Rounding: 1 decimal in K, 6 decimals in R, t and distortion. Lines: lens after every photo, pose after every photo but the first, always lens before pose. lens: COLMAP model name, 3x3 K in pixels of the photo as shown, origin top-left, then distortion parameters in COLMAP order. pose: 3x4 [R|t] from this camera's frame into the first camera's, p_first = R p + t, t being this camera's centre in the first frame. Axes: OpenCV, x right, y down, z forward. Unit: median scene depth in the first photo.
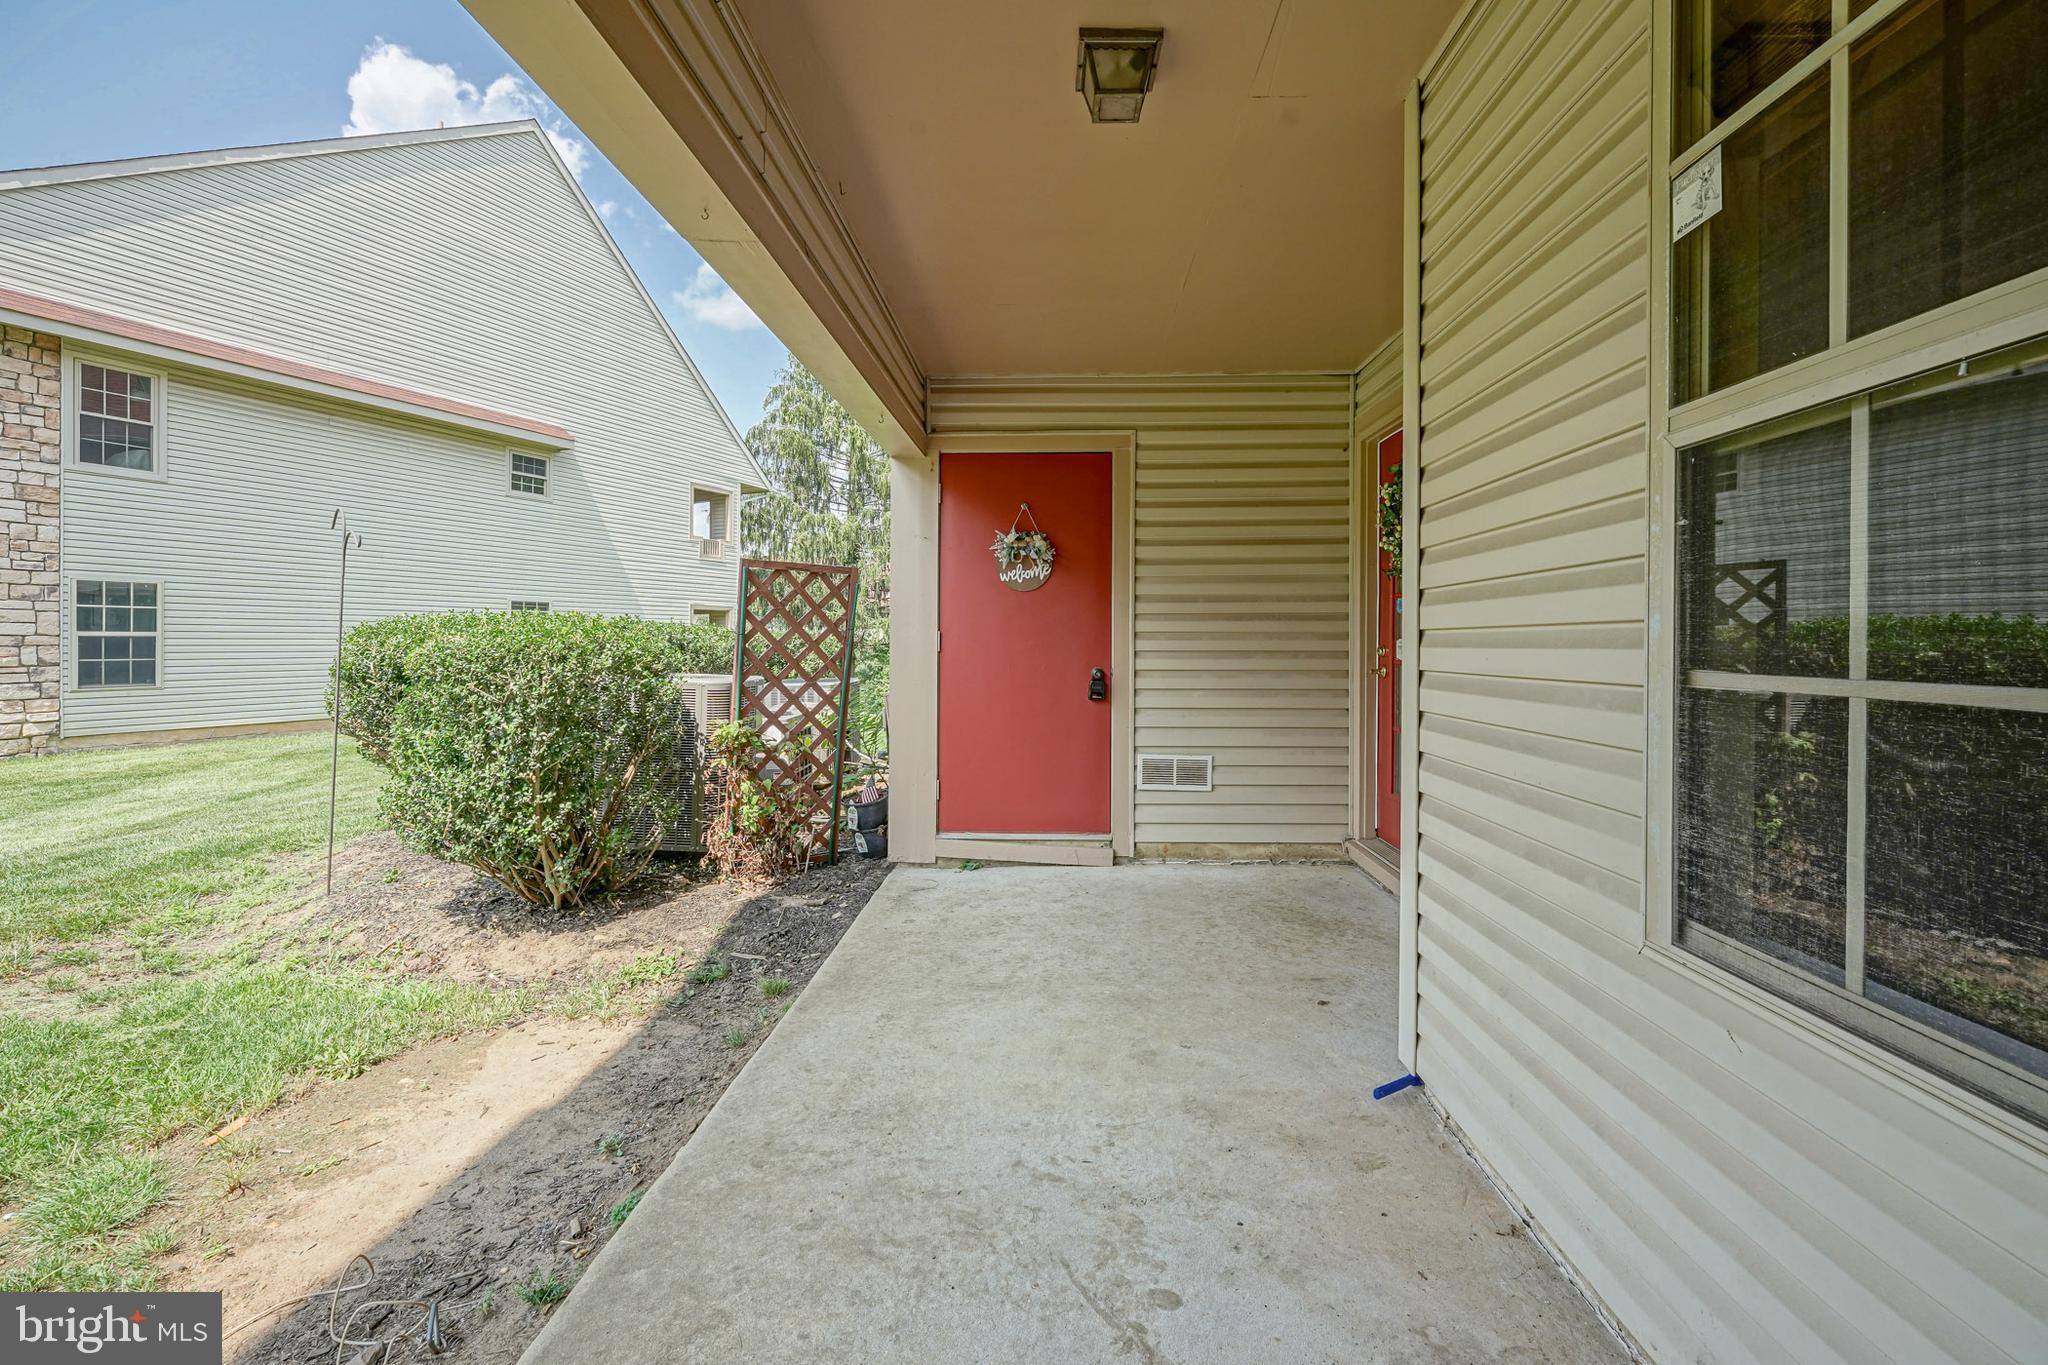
lens RADIAL K [[845.1, 0, 1027.4], [0, 845.1, 632.7], [0, 0, 1]] dist [0.000166, 0.000086]
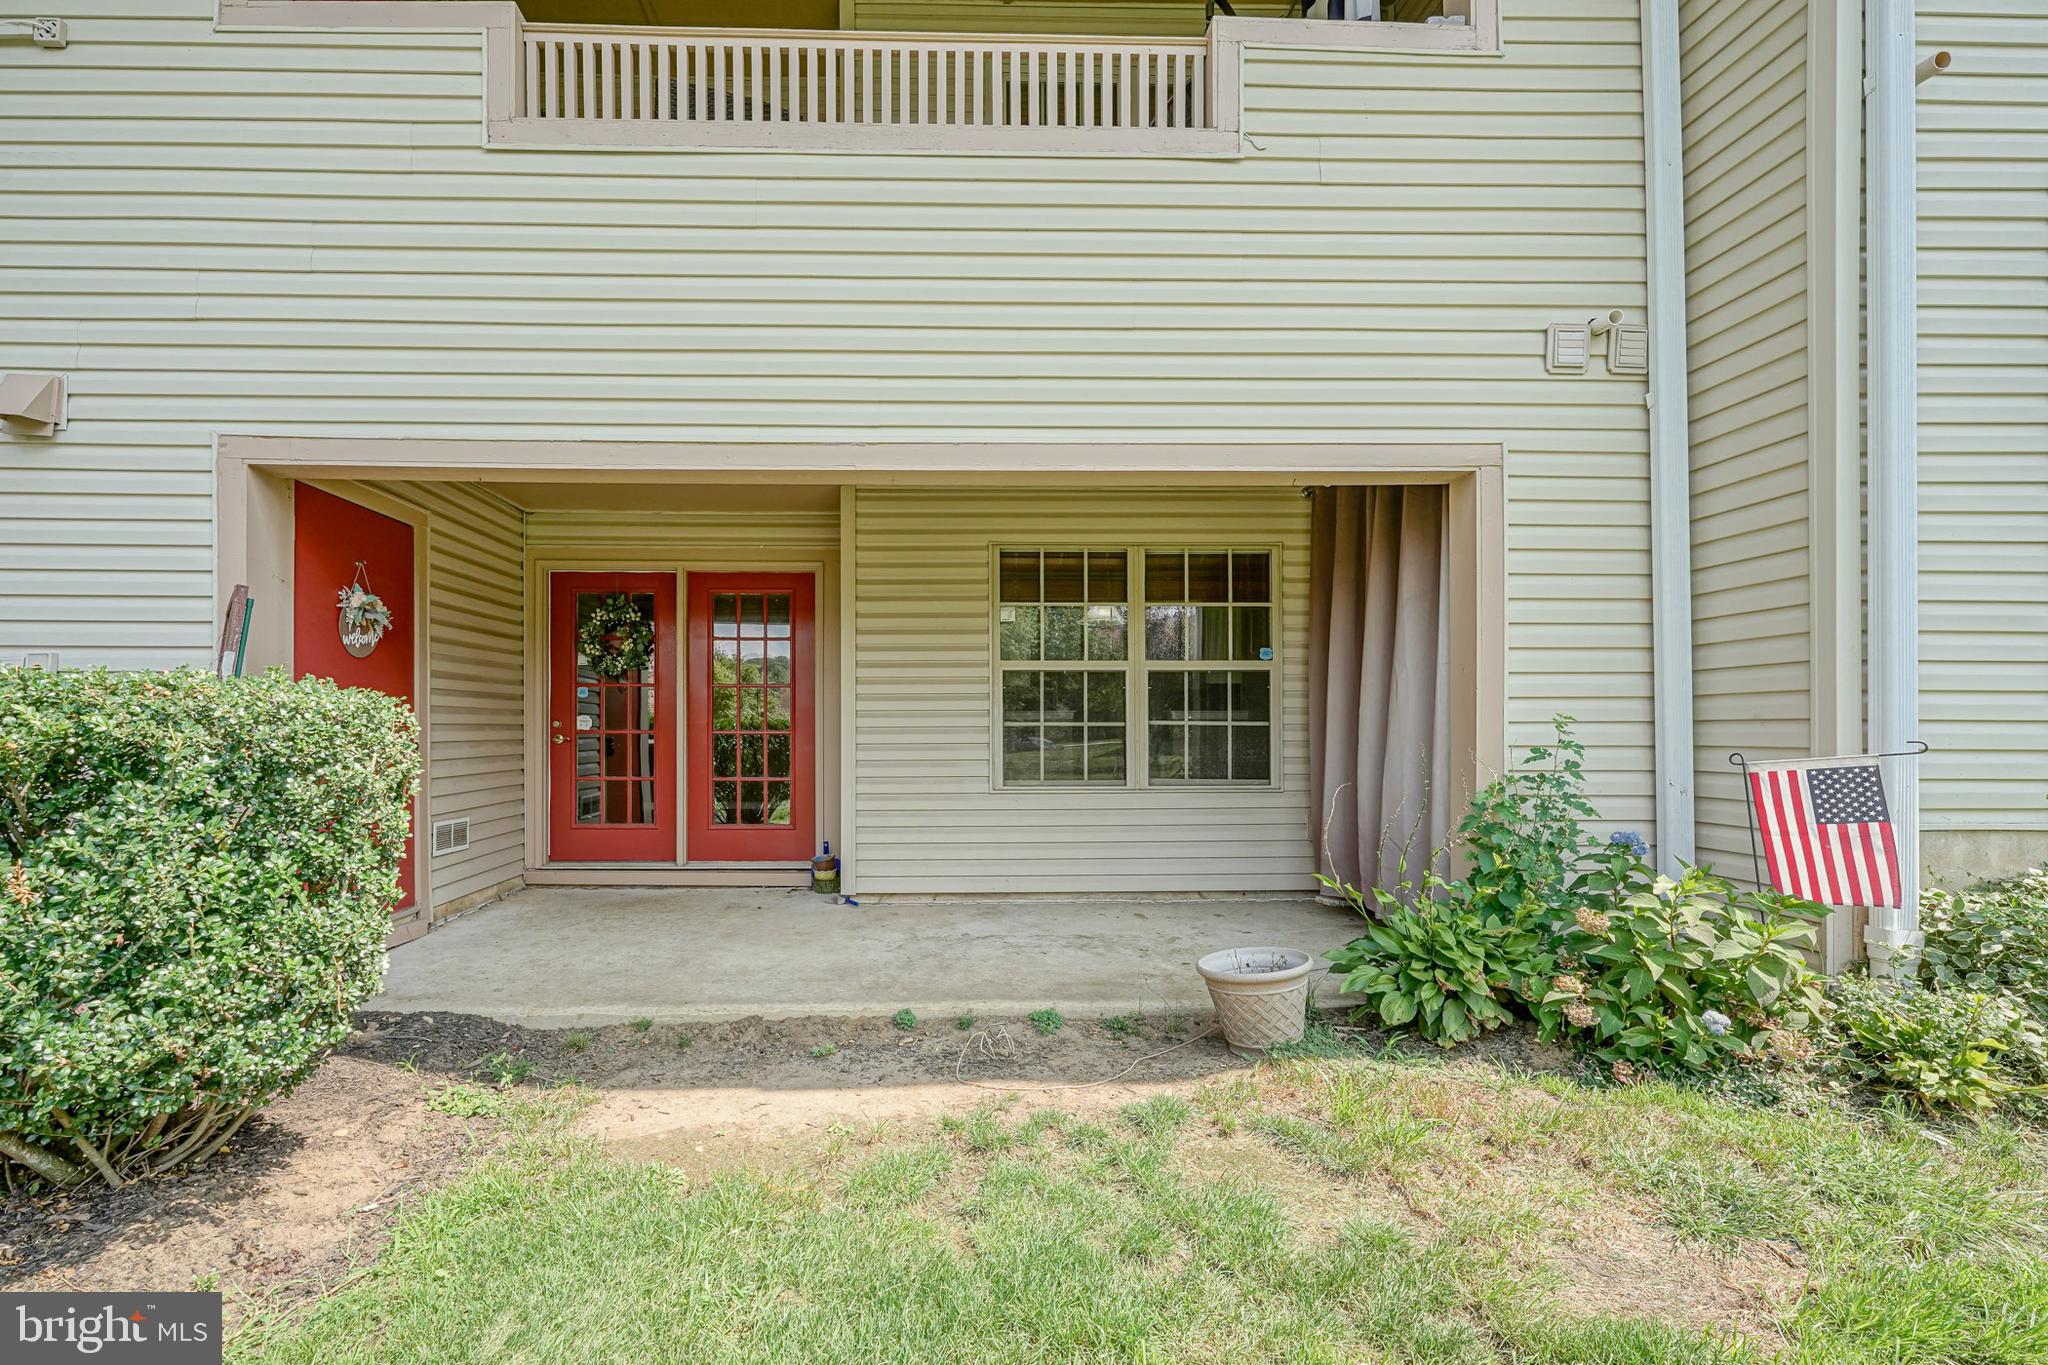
lens RADIAL K [[840.1, 0, 994.9], [0, 840.1, 692.4], [0, 0, 1]] dist [-0.002091, -0.000037]
pose [[-0.110200, 0.040380, 0.993089, -2.217783], [-0.008098, 0.999105, -0.041523, 0.046781], [-0.993876, -0.012618, -0.109775, 0.970302]]
